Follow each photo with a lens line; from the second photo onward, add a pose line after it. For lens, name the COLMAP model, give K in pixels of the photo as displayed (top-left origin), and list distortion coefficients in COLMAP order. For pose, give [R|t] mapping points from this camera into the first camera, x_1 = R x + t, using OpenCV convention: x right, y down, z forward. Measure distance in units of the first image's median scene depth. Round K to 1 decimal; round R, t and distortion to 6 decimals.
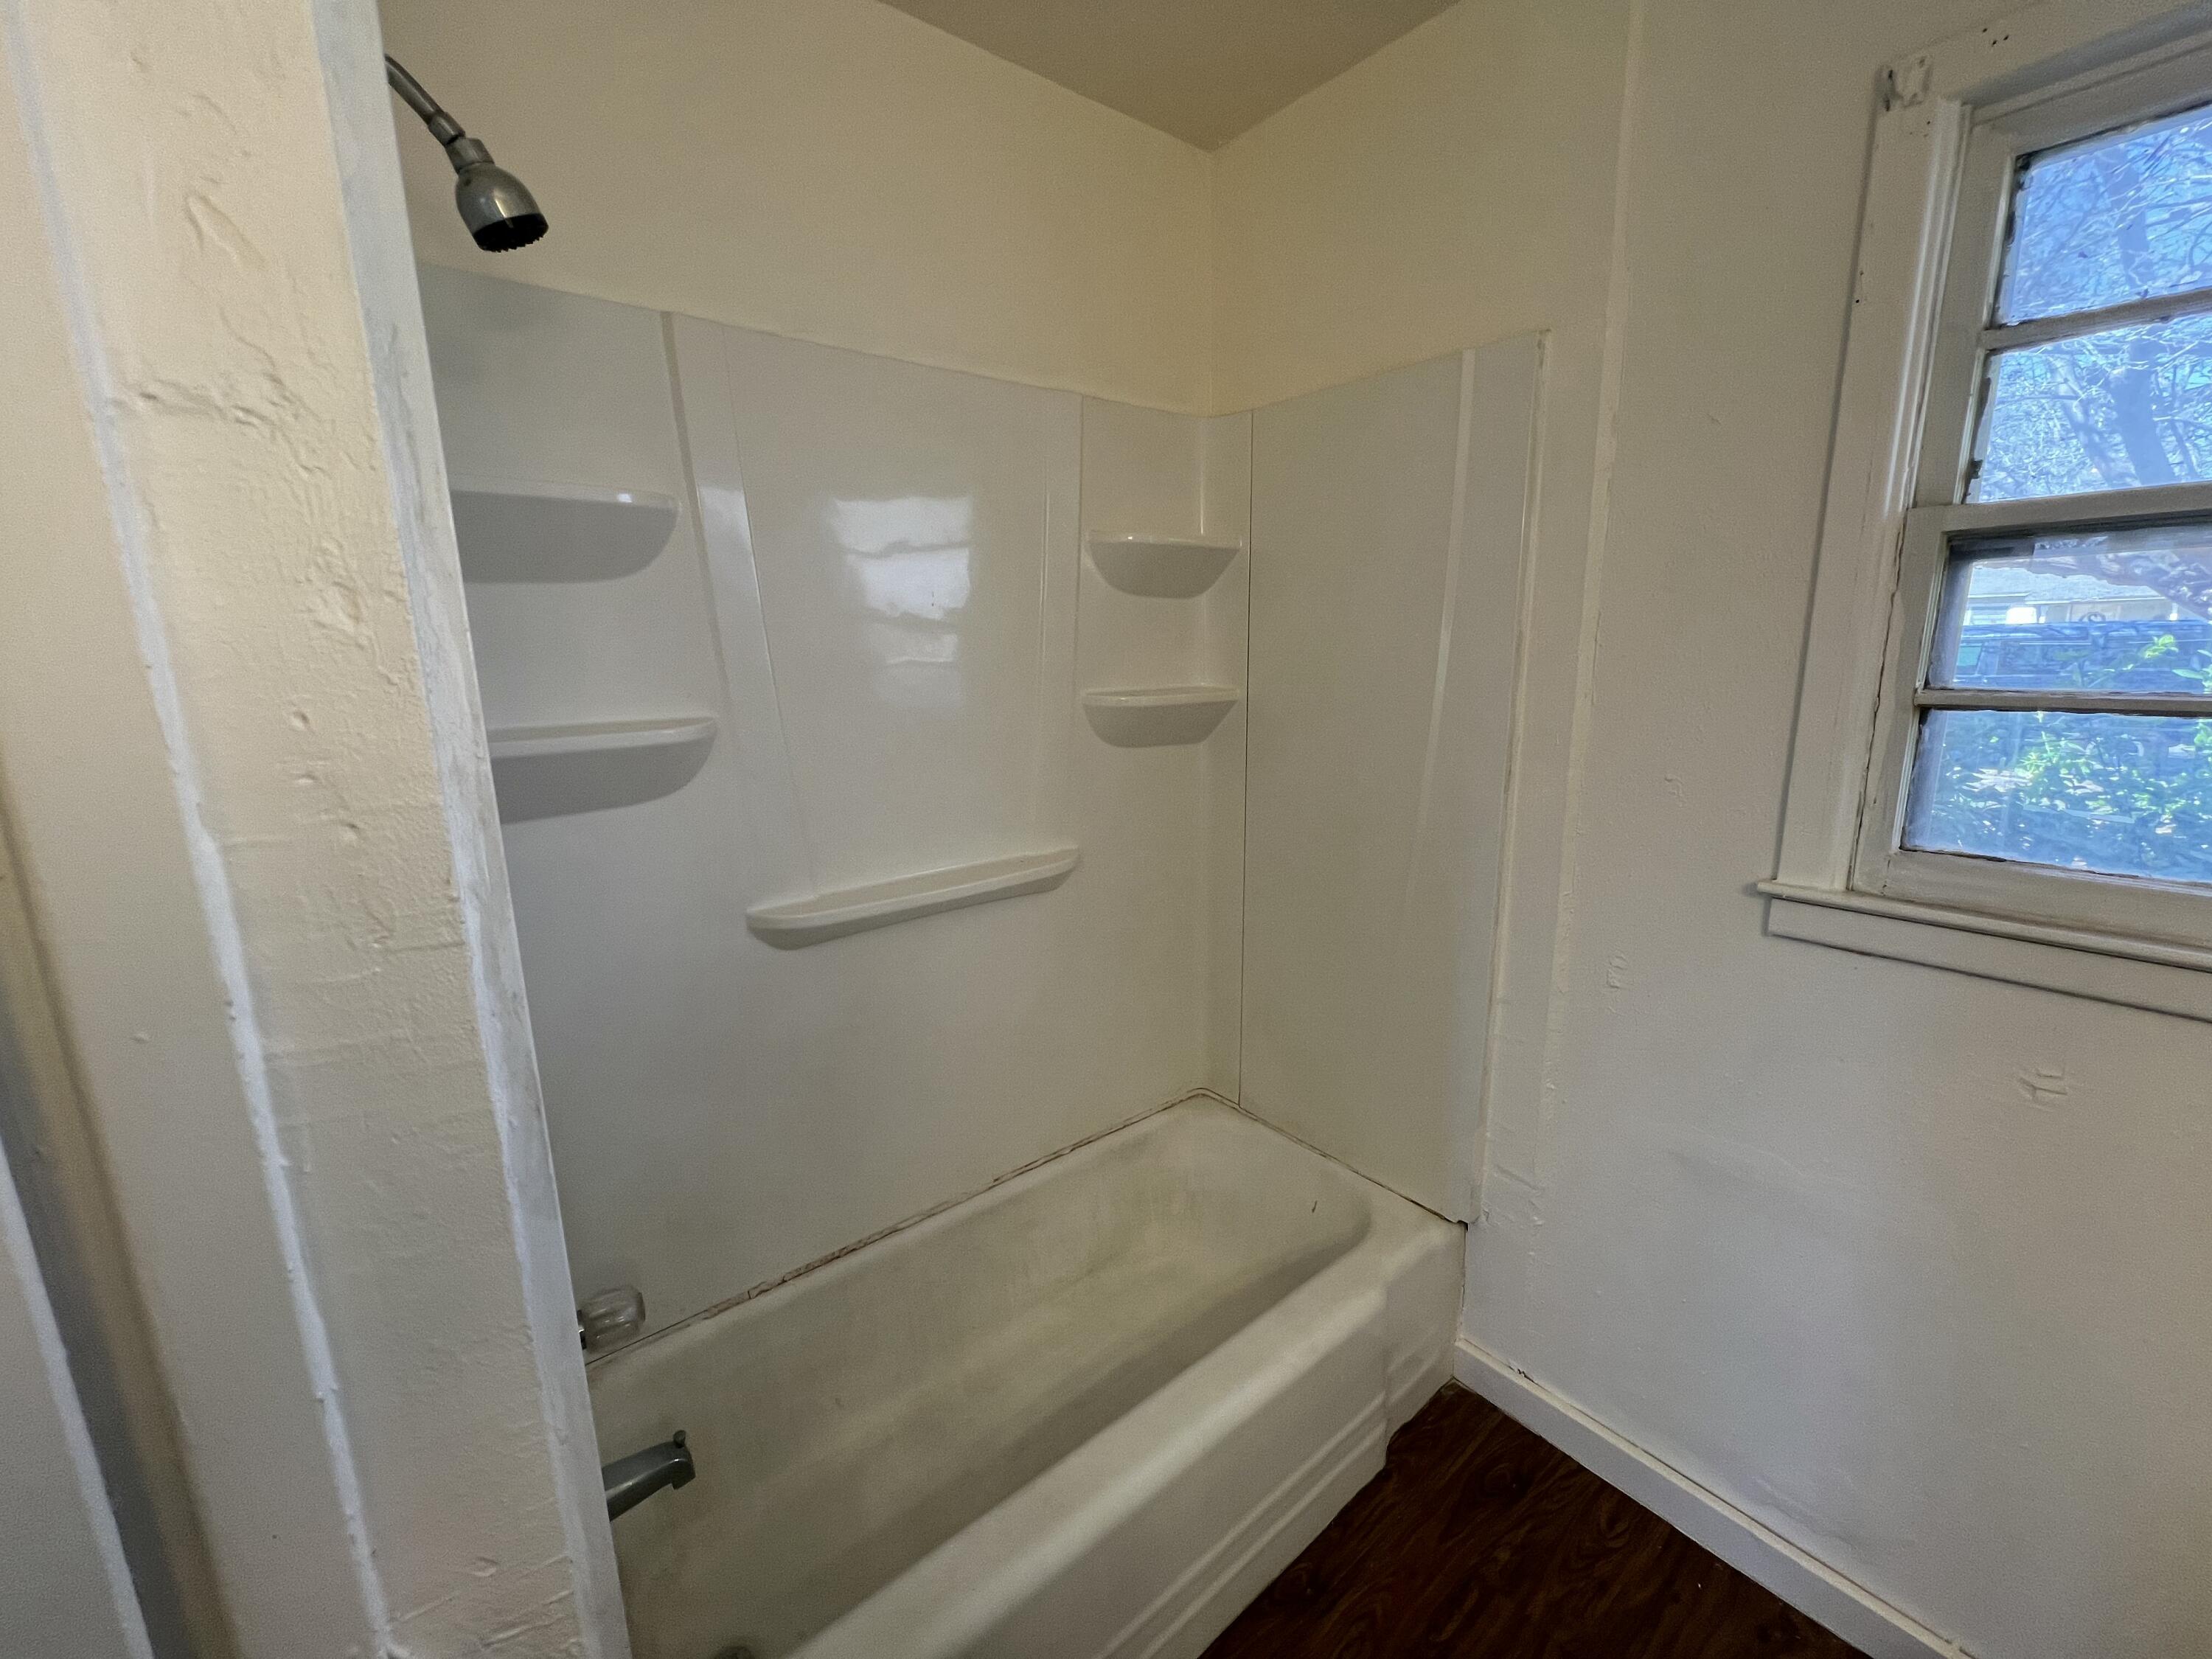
lens RADIAL K [[884.5, 0, 1101.1], [0, 884.5, 828.1], [0, 0, 1]] dist [-0.002552, 0.000632]
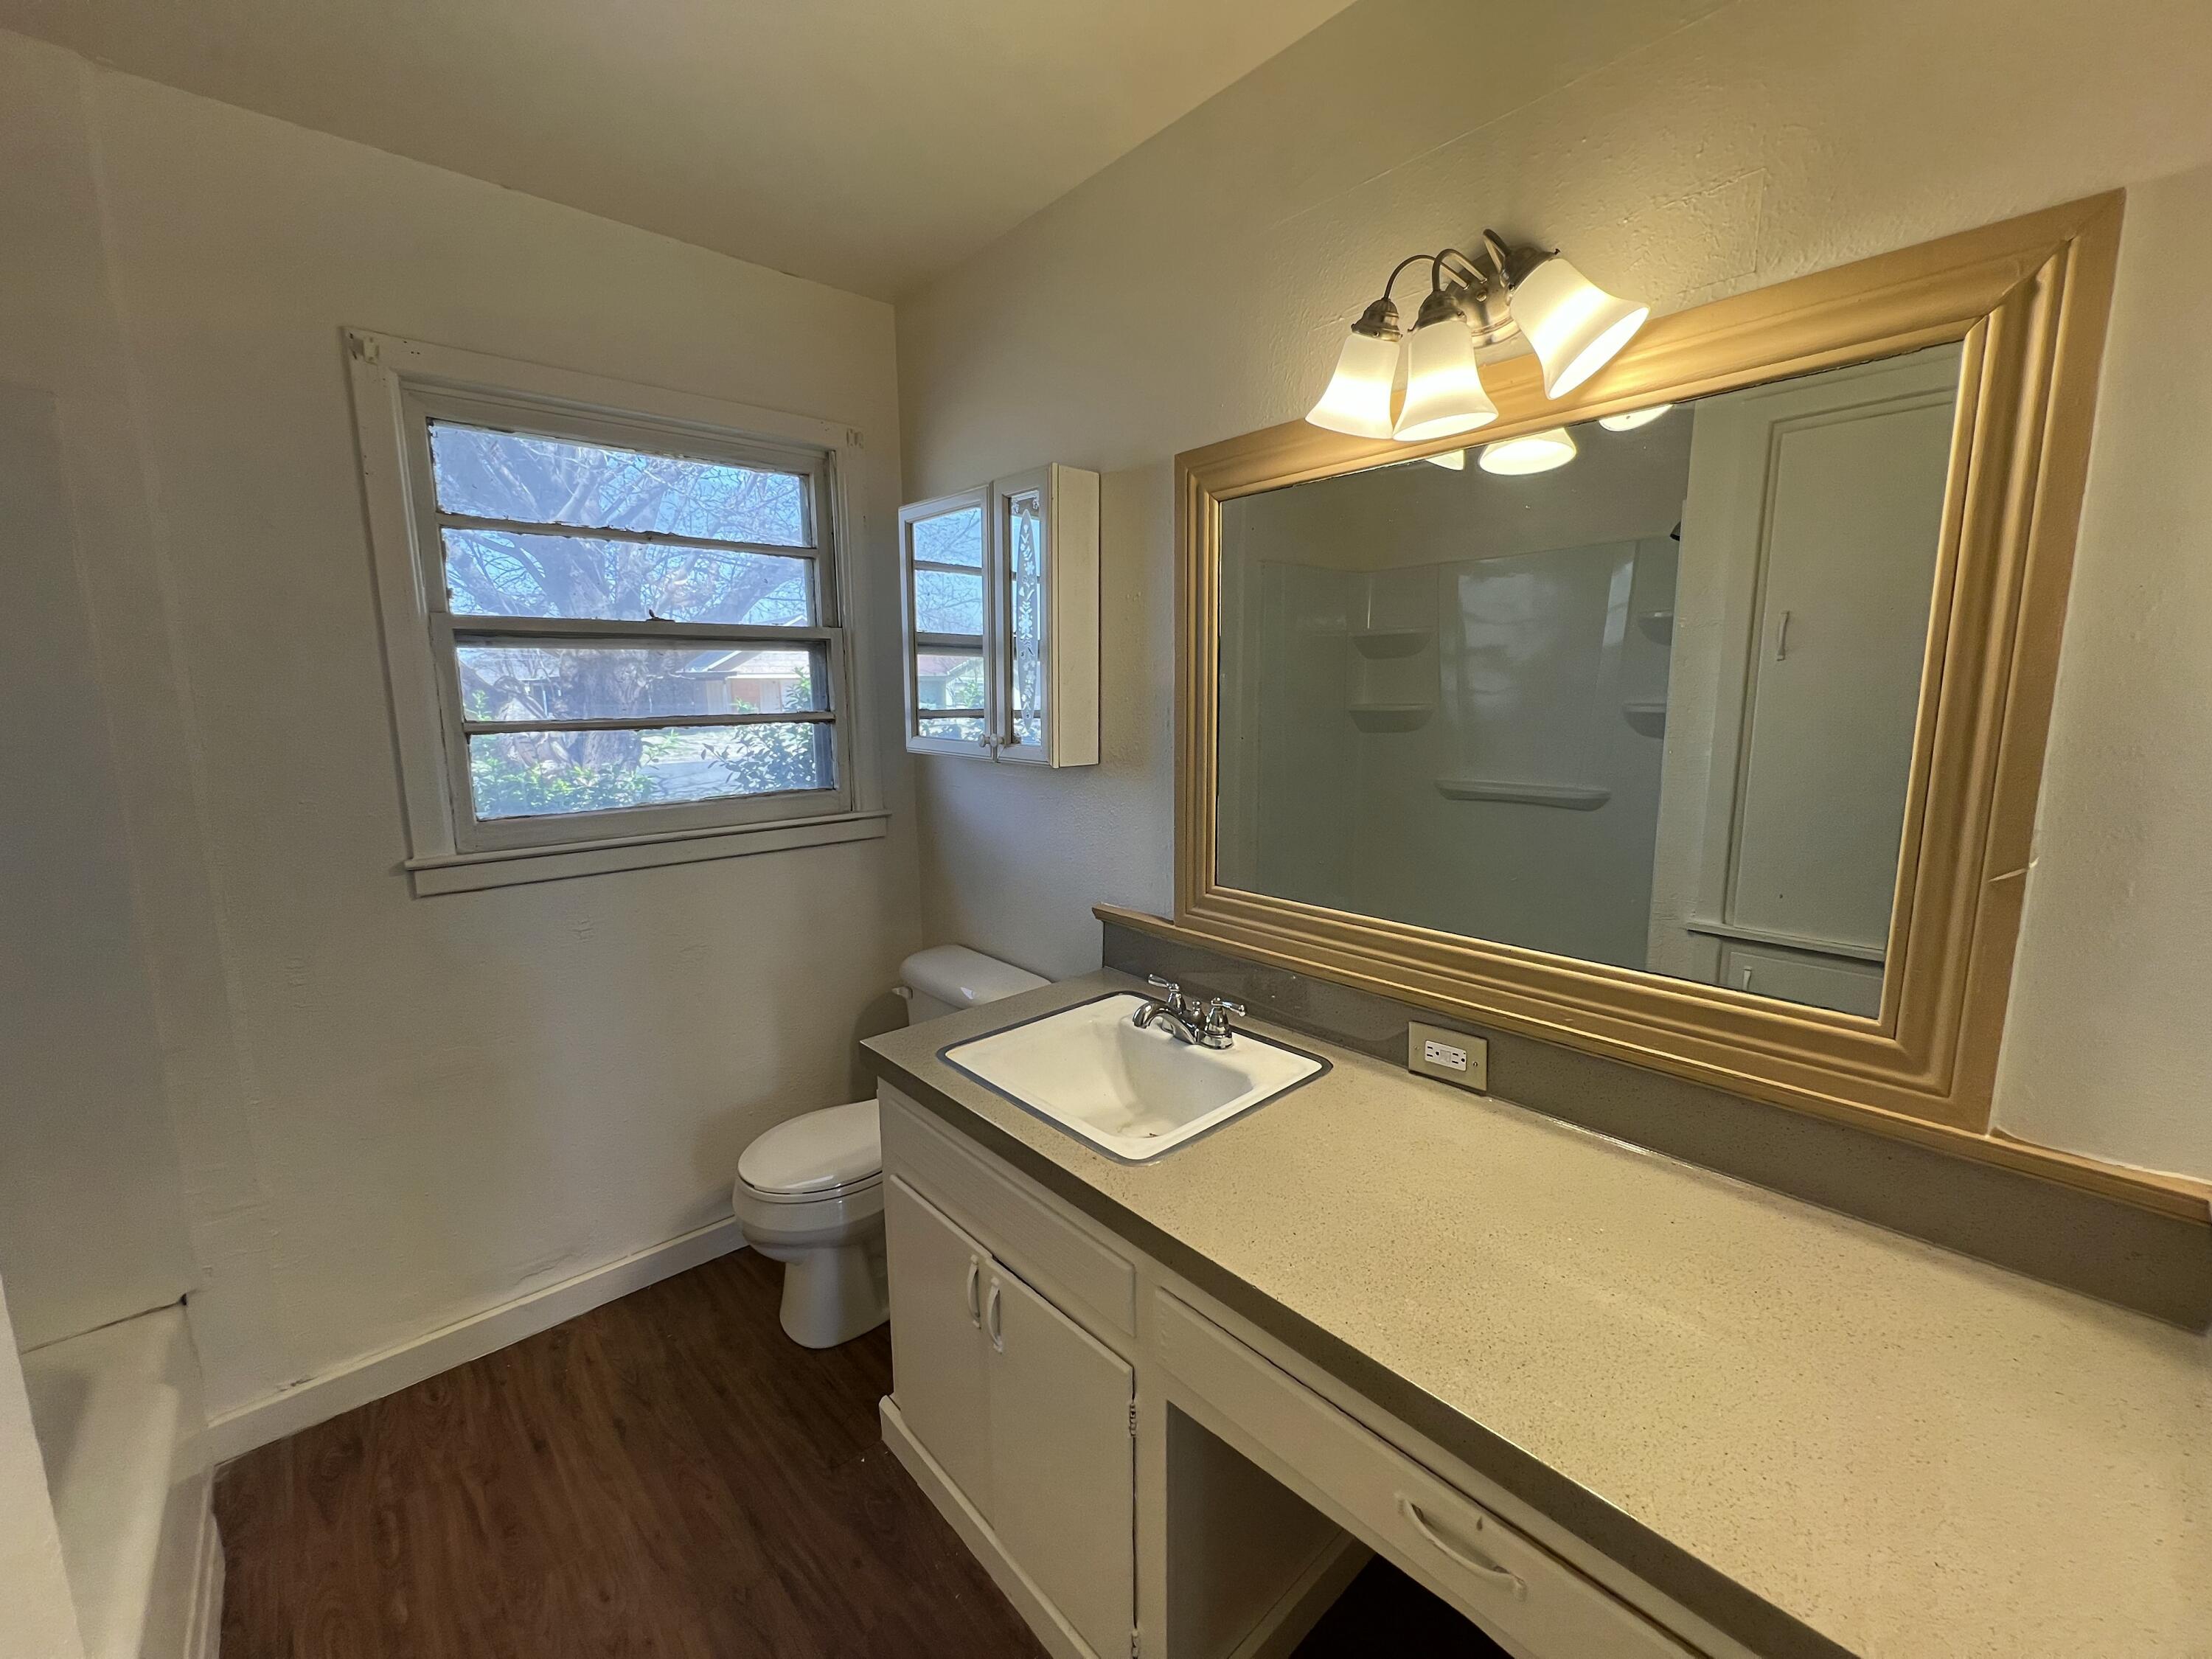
lens RADIAL K [[884.5, 0, 1107.8], [0, 884.5, 819.2], [0, 0, 1]] dist [-0.002552, 0.000632]
pose [[-0.061182, -0.130077, 0.989615, -0.709297], [0.209018, 0.967819, 0.140134, 0.031715], [-0.975996, 0.215421, -0.032025, -0.066964]]
